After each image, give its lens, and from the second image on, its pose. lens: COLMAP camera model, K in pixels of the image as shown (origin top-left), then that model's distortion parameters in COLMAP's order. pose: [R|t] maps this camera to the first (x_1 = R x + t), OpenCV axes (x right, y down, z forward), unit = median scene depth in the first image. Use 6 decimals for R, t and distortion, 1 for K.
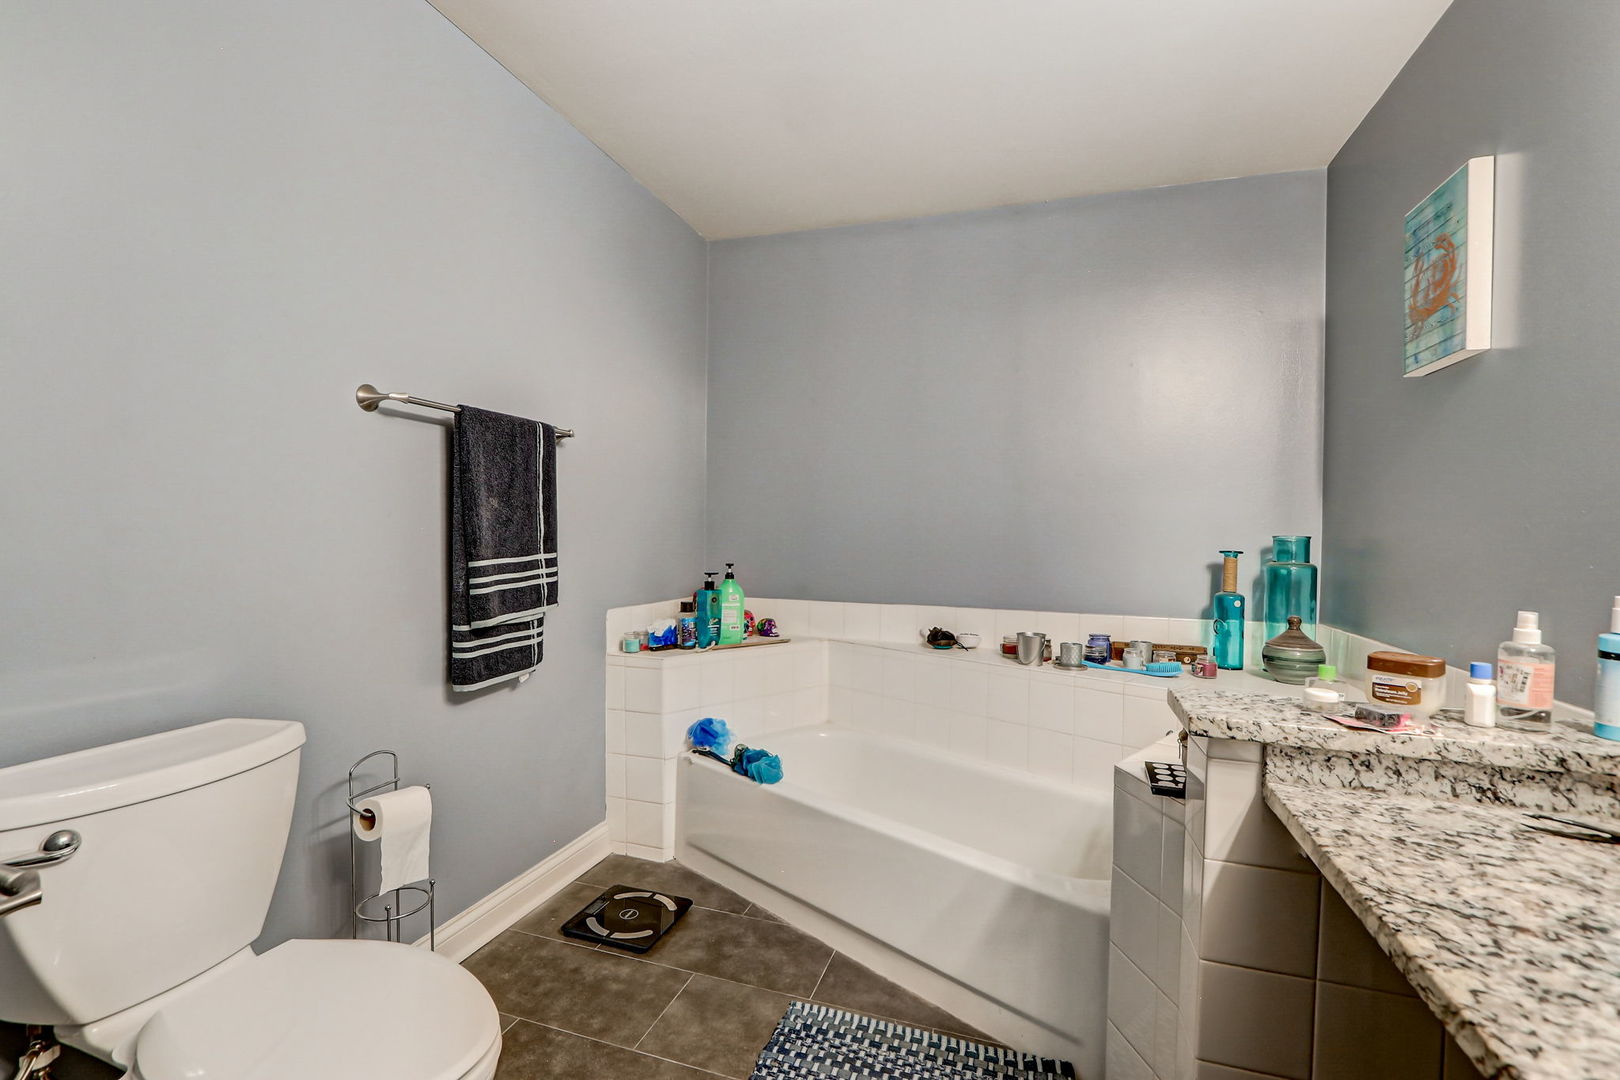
lens RADIAL K [[742.7, 0, 793.4], [0, 742.7, 541.8], [0, 0, 1]] dist [-0.013323, 0.000230]
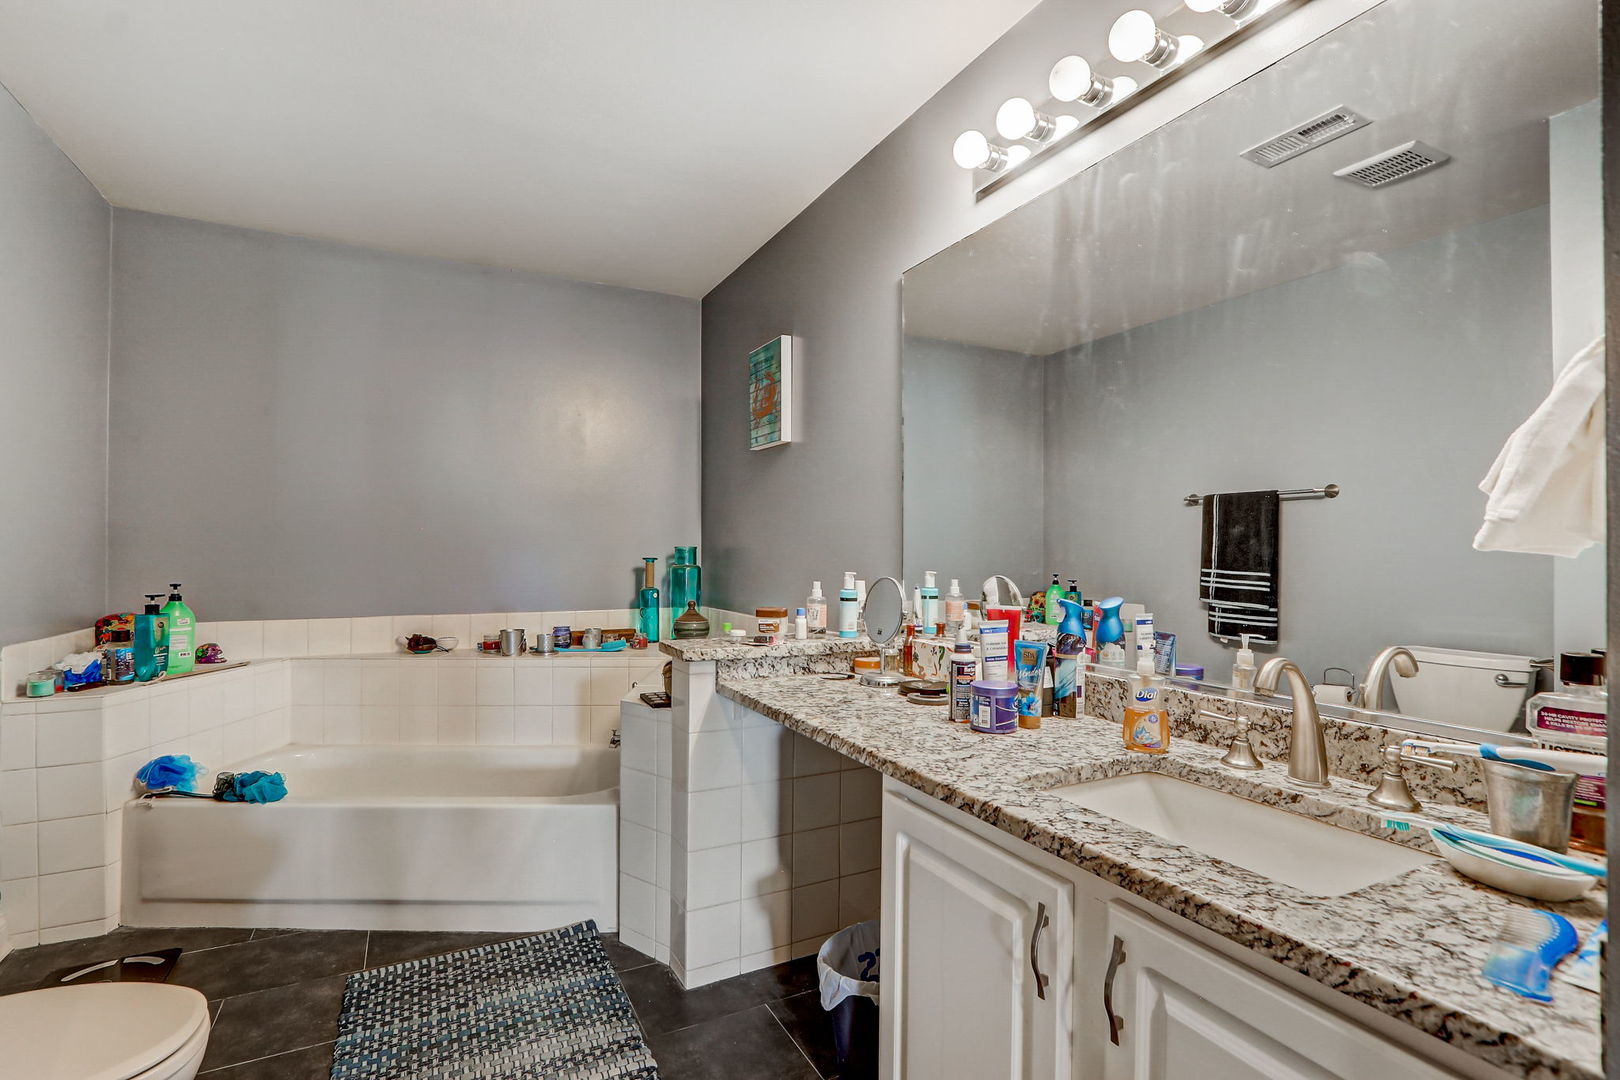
lens RADIAL K [[742.7, 0, 793.4], [0, 742.7, 541.8], [0, 0, 1]] dist [-0.013323, 0.000230]
pose [[0.697452, -0.005905, 0.716608, -0.225842], [0.018137, 0.999791, -0.009414, 0.000338], [-0.716402, 0.019563, 0.697413, -0.173449]]
